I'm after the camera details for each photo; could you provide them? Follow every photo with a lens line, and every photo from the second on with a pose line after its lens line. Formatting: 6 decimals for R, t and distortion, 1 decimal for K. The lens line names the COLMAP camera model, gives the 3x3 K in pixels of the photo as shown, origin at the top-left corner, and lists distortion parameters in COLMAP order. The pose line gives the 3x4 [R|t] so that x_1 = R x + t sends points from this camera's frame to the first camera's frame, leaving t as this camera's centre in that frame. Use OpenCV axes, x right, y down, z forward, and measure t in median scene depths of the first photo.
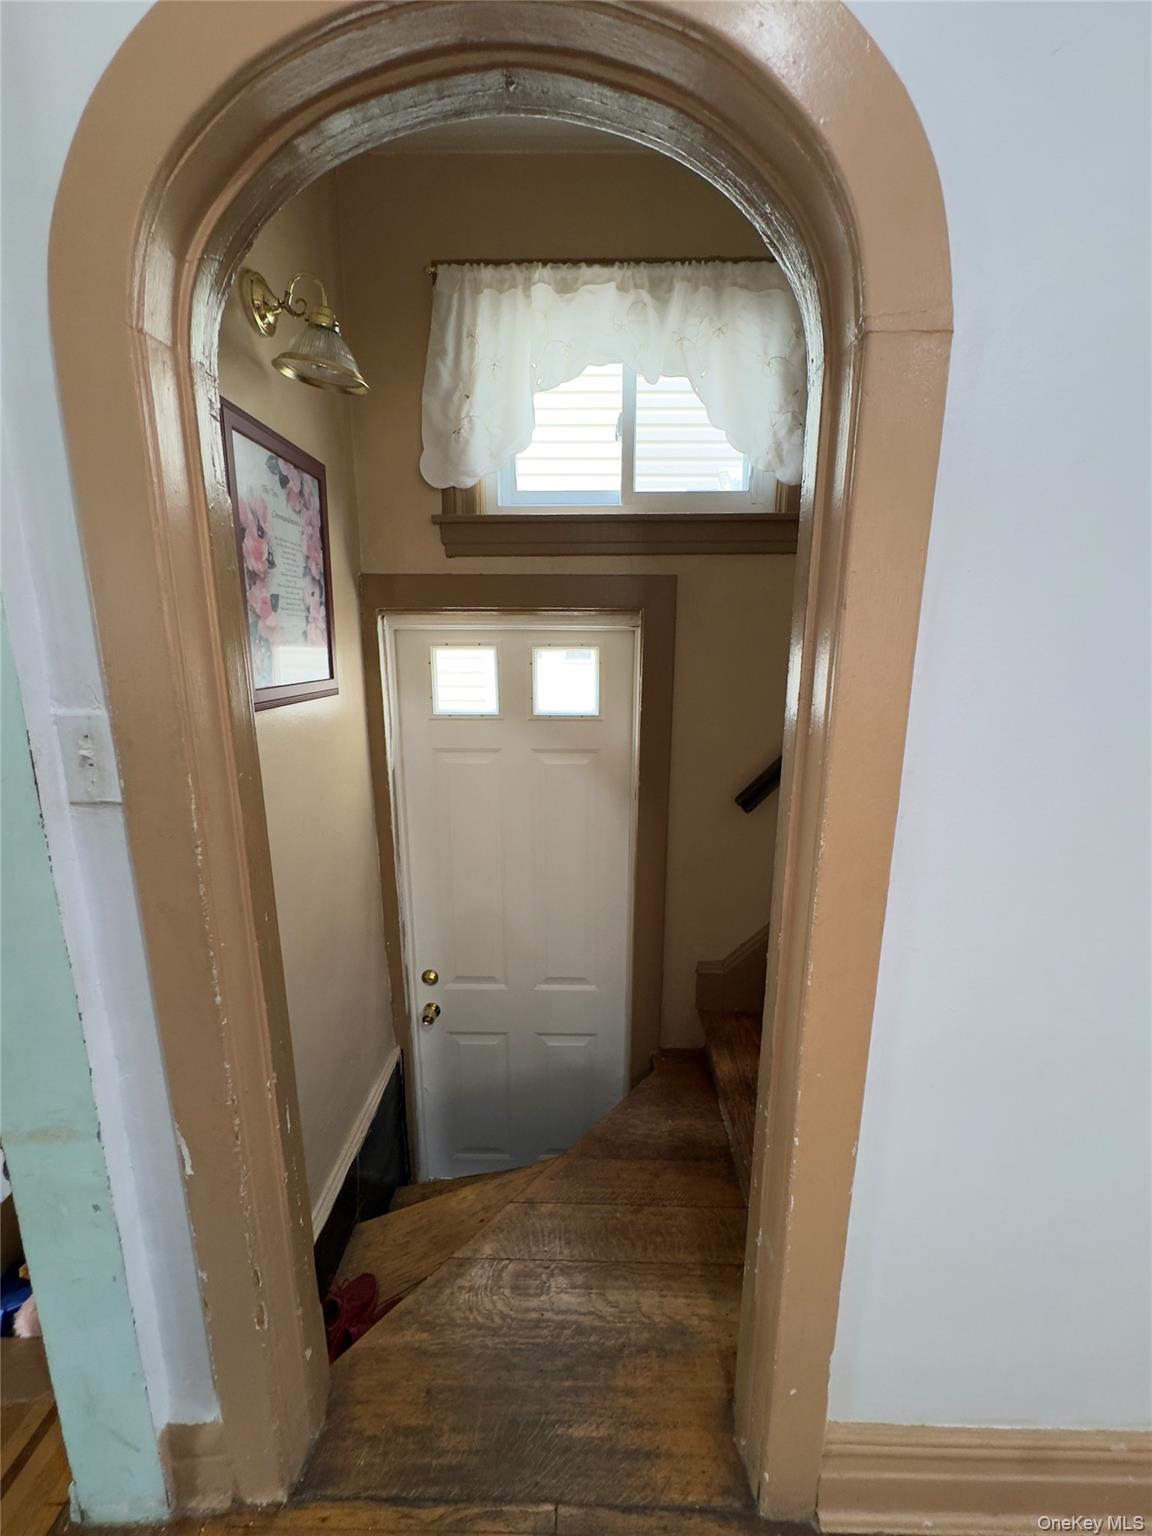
lens RADIAL K [[610.7, 0, 579.0], [0, 610.7, 767.9], [0, 0, 1]] dist [-0.002813, 0.000259]
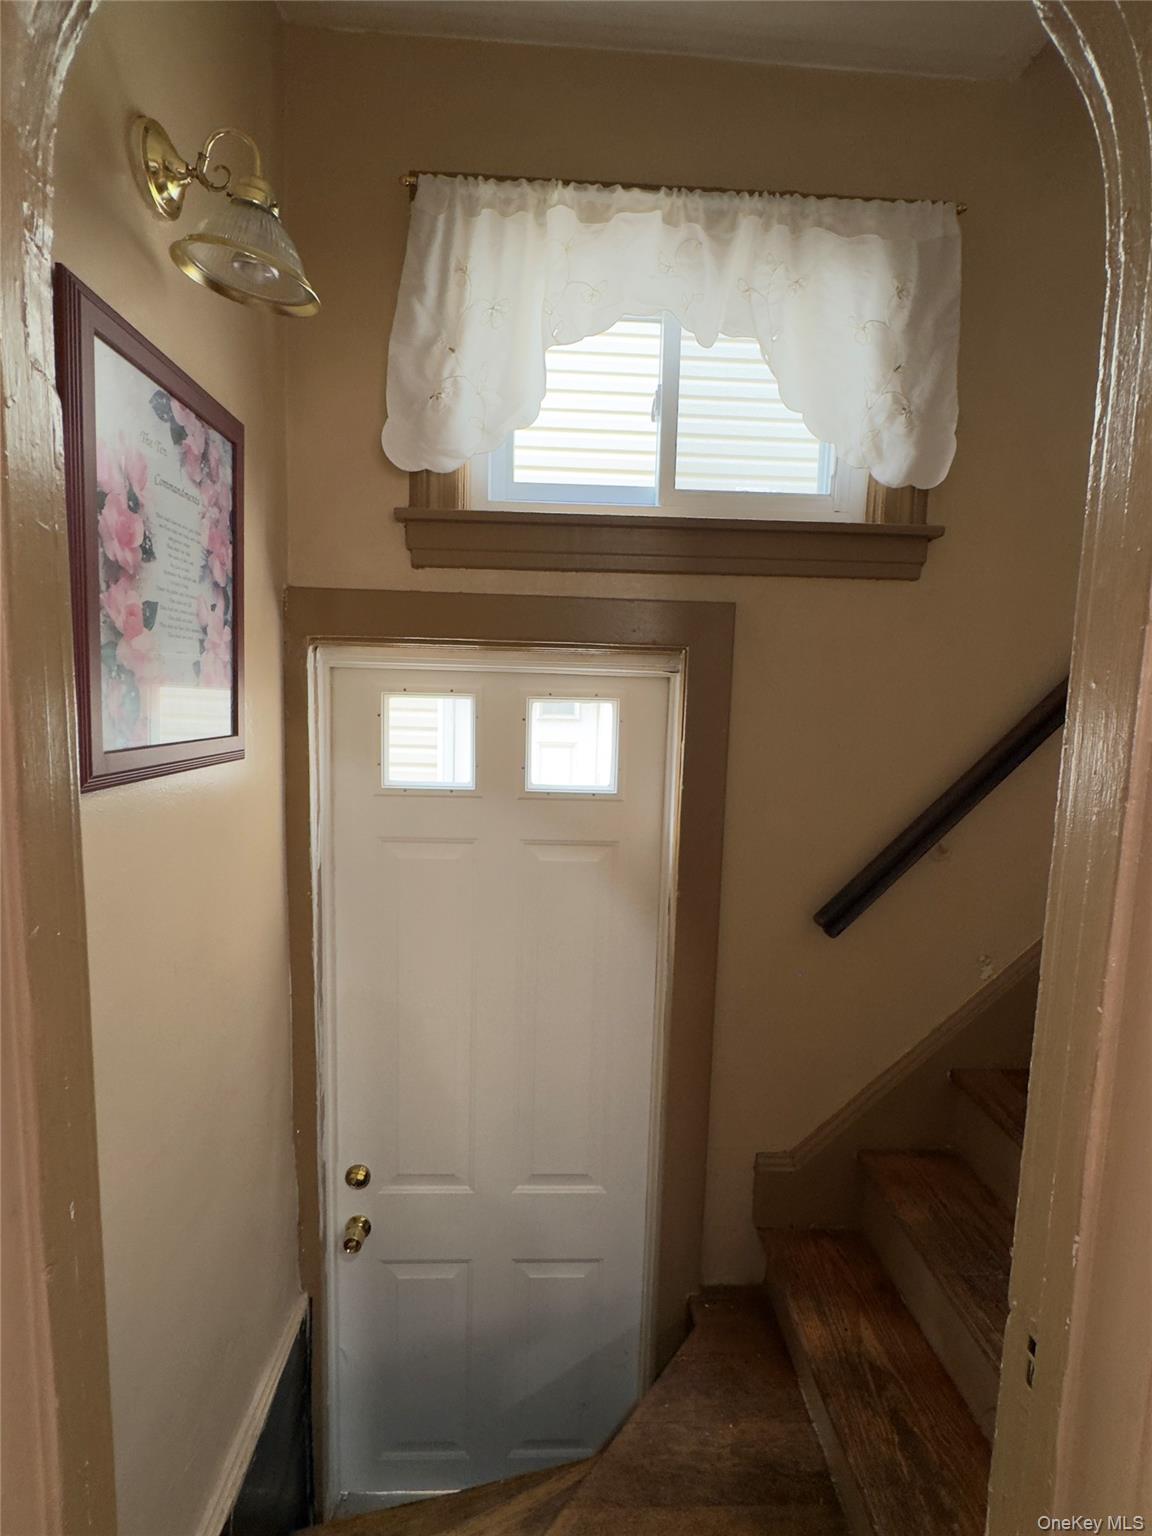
lens RADIAL K [[721.5, 0, 572.4], [0, 721.5, 768.4], [0, 0, 1]] dist [-0.002665, -0.000022]
pose [[0.998132, 0.019107, 0.058033, -0.080157], [-0.013093, 0.994668, -0.102297, -0.033376], [-0.059678, 0.101346, 0.993060, 0.195160]]
